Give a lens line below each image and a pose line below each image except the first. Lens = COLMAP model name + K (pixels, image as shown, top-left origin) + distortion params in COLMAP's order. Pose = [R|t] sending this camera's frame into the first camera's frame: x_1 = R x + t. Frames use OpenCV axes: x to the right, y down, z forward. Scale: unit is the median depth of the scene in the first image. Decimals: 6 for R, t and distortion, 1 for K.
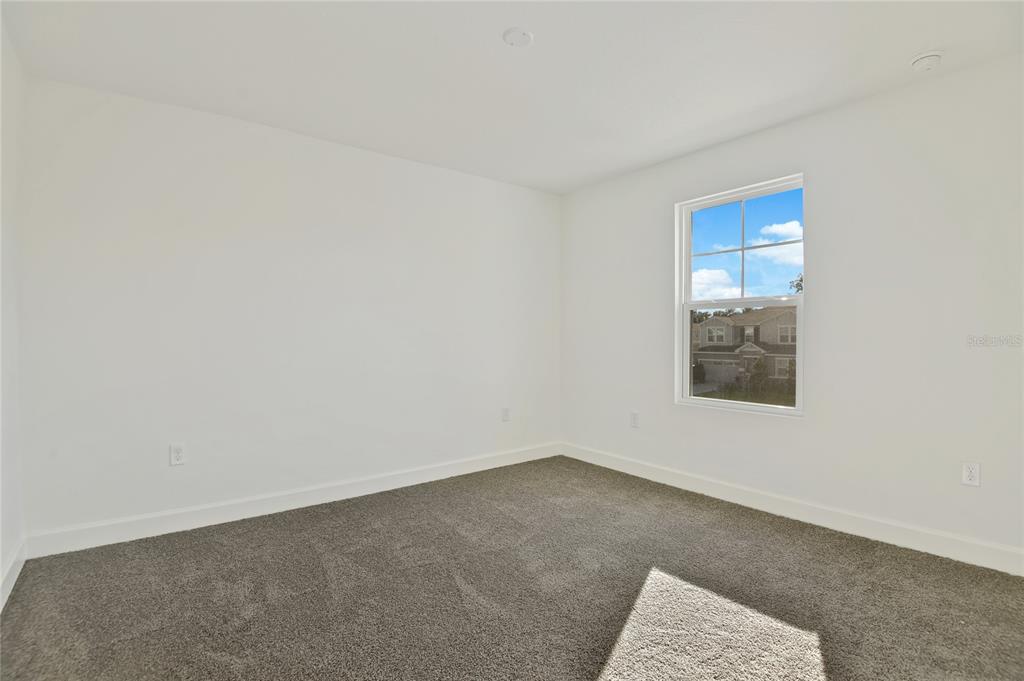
lens RADIAL K [[492.9, 0, 510.4], [0, 492.9, 340.1], [0, 0, 1]] dist [-0.029517, 0.000617]
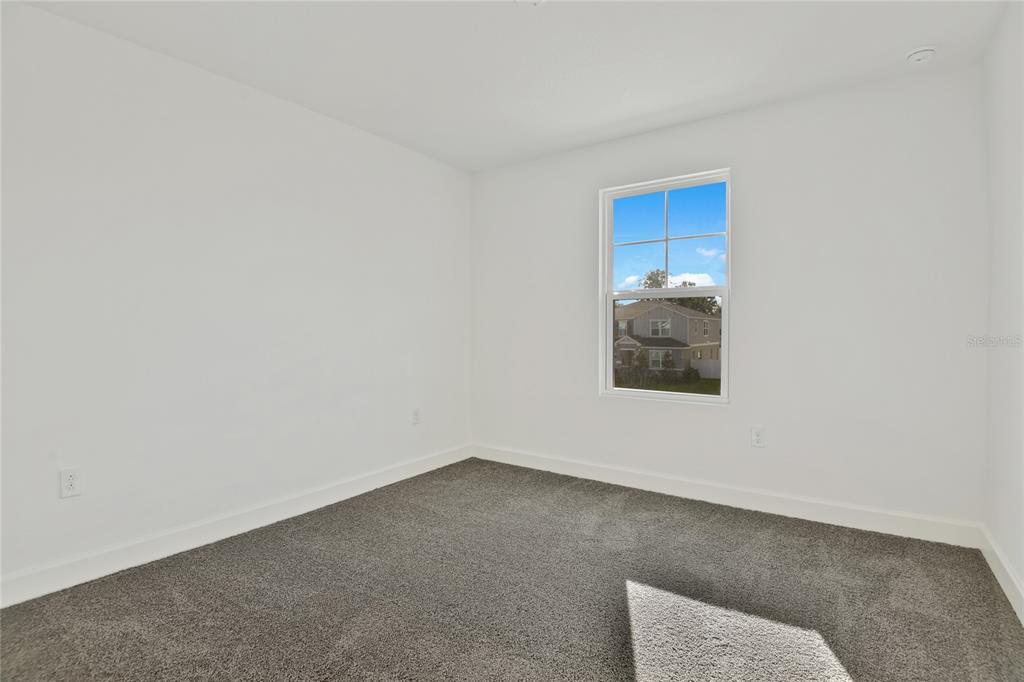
lens RADIAL K [[492.9, 0, 511.2], [0, 492.9, 341.0], [0, 0, 1]] dist [-0.029517, 0.000617]
pose [[0.957571, -0.003759, 0.288173, -0.108626], [0.000230, 0.999925, 0.012277, 0.006295], [-0.288197, -0.011690, 0.957500, 0.122185]]
